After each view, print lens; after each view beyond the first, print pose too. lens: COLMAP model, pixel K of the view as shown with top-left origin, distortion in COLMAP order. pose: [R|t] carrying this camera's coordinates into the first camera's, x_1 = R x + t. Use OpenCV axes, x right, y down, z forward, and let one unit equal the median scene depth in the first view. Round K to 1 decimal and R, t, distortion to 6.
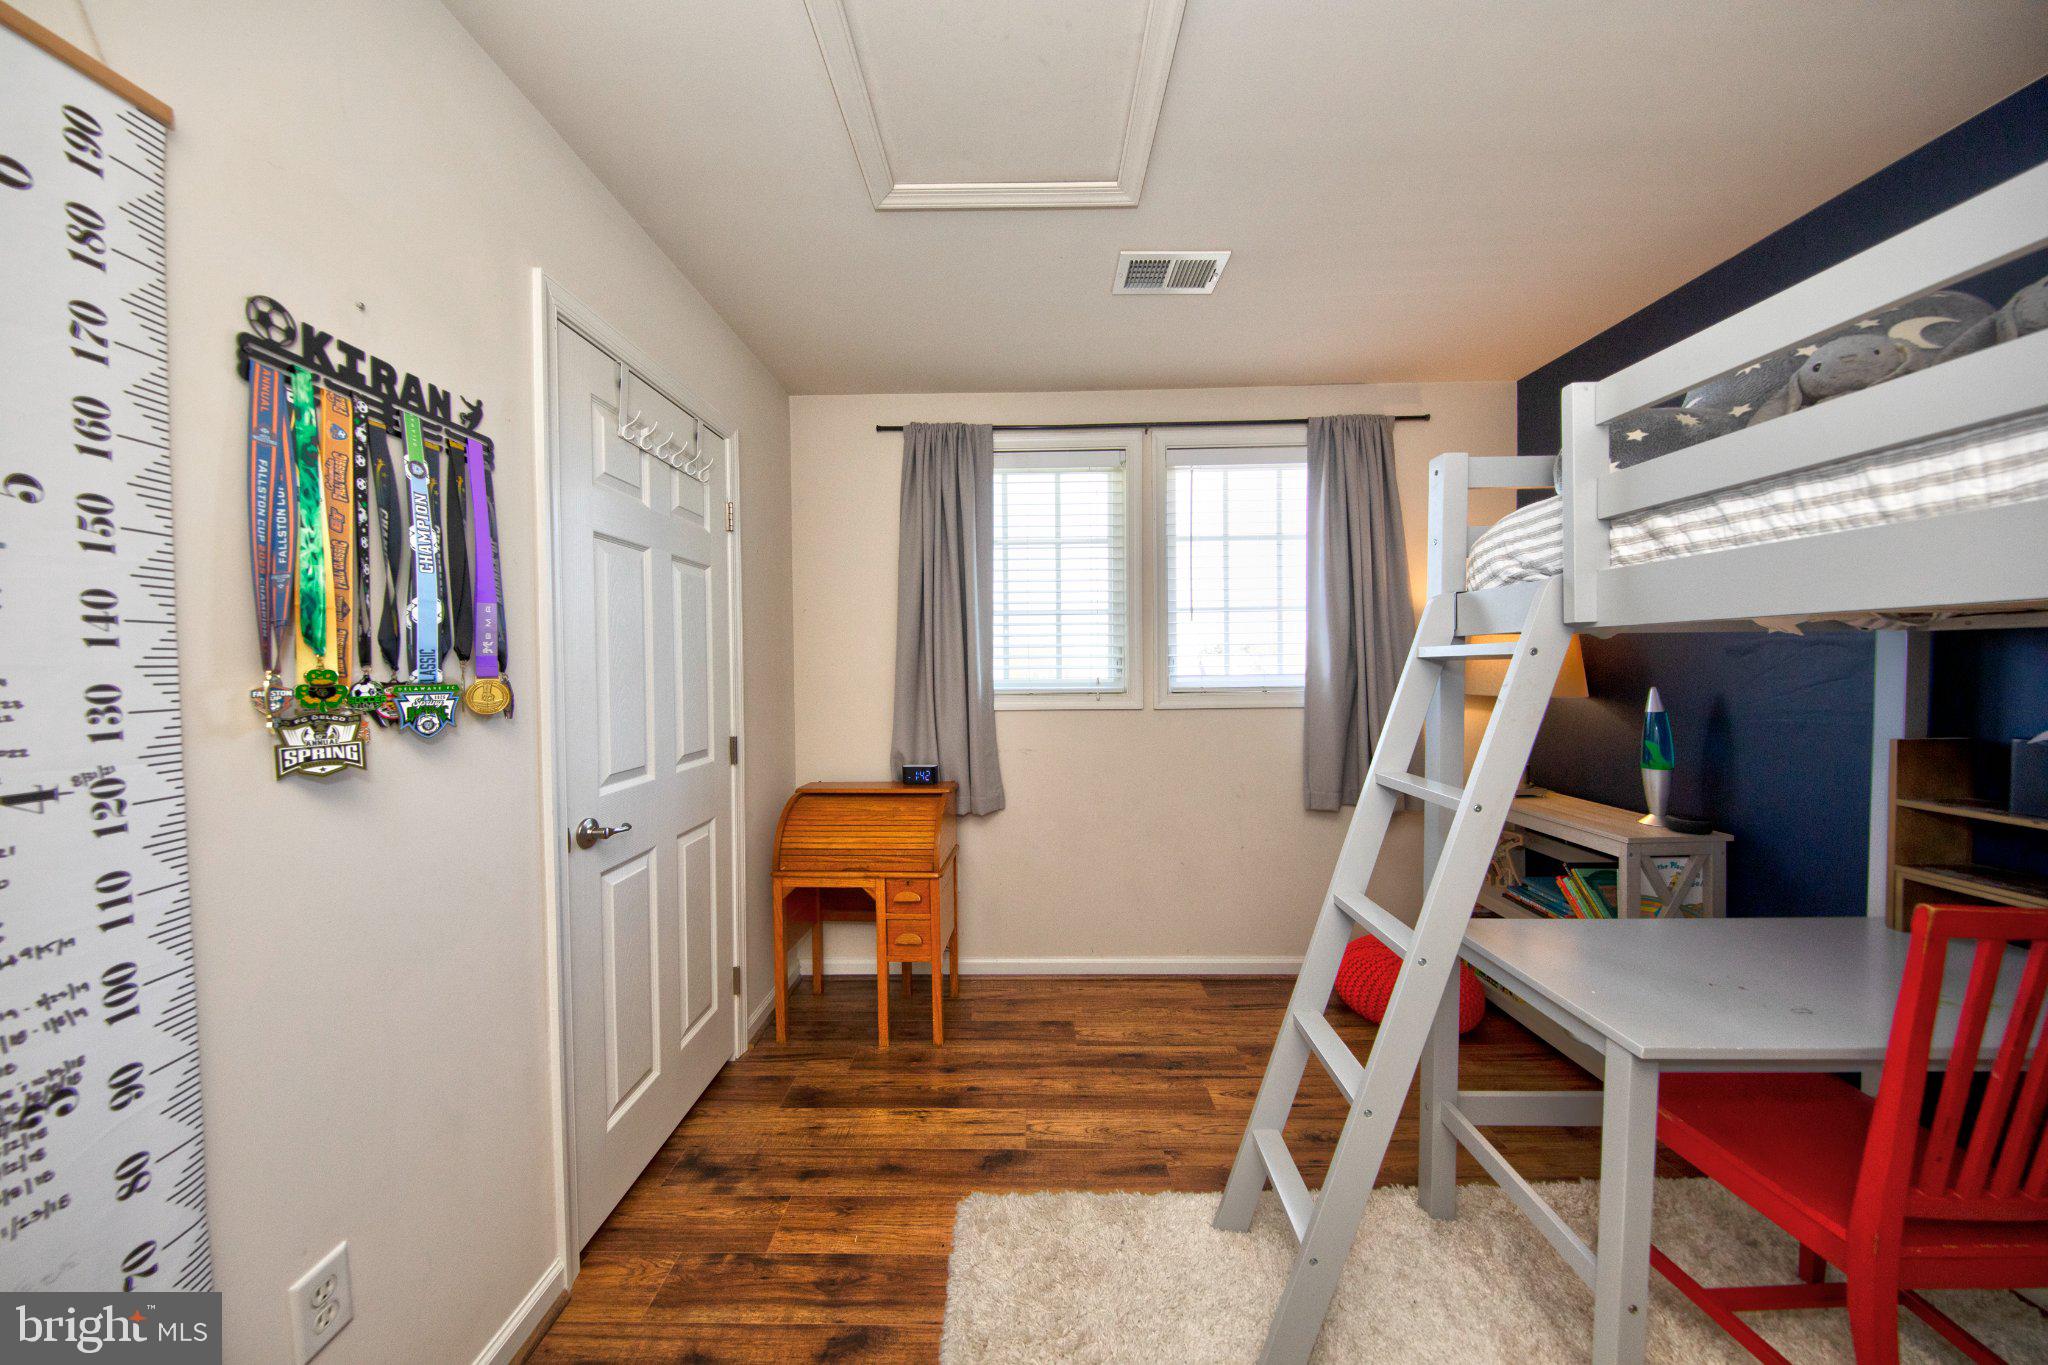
lens RADIAL K [[654.0, 0, 1022.6], [0, 654.0, 679.2], [0, 0, 1]] dist [0.023073, -0.009121]
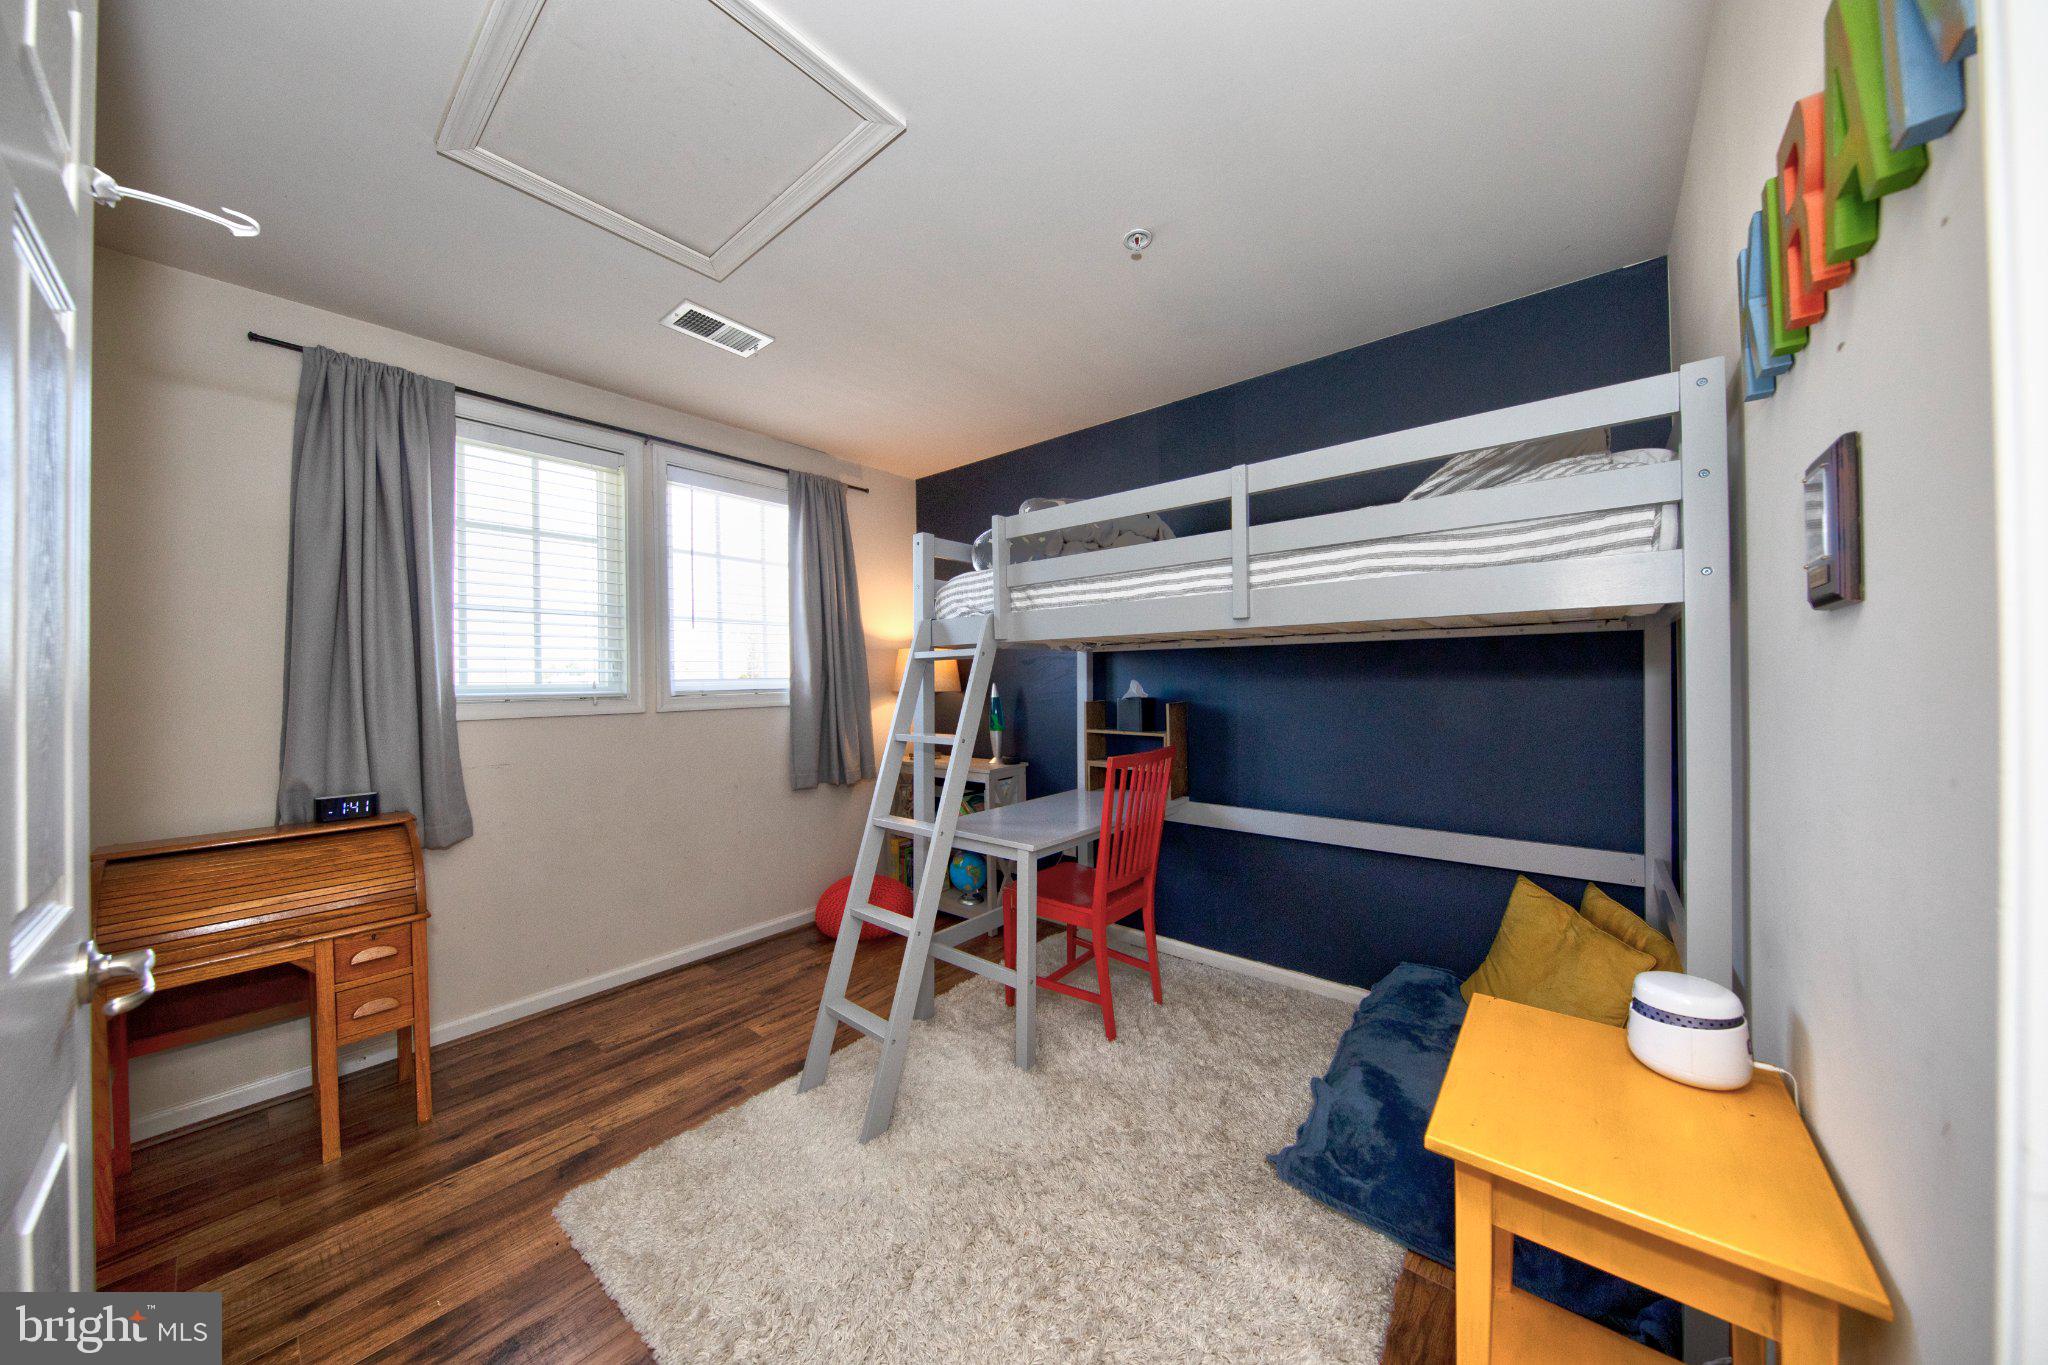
lens RADIAL K [[663.3, 0, 1017.2], [0, 663.3, 680.8], [0, 0, 1]] dist [0.005426, -0.000140]
pose [[0.636041, -0.001783, 0.771653, -0.292437], [0.022945, 0.999599, -0.016603, 0.031979], [-0.771314, 0.028266, 0.635827, -0.120102]]
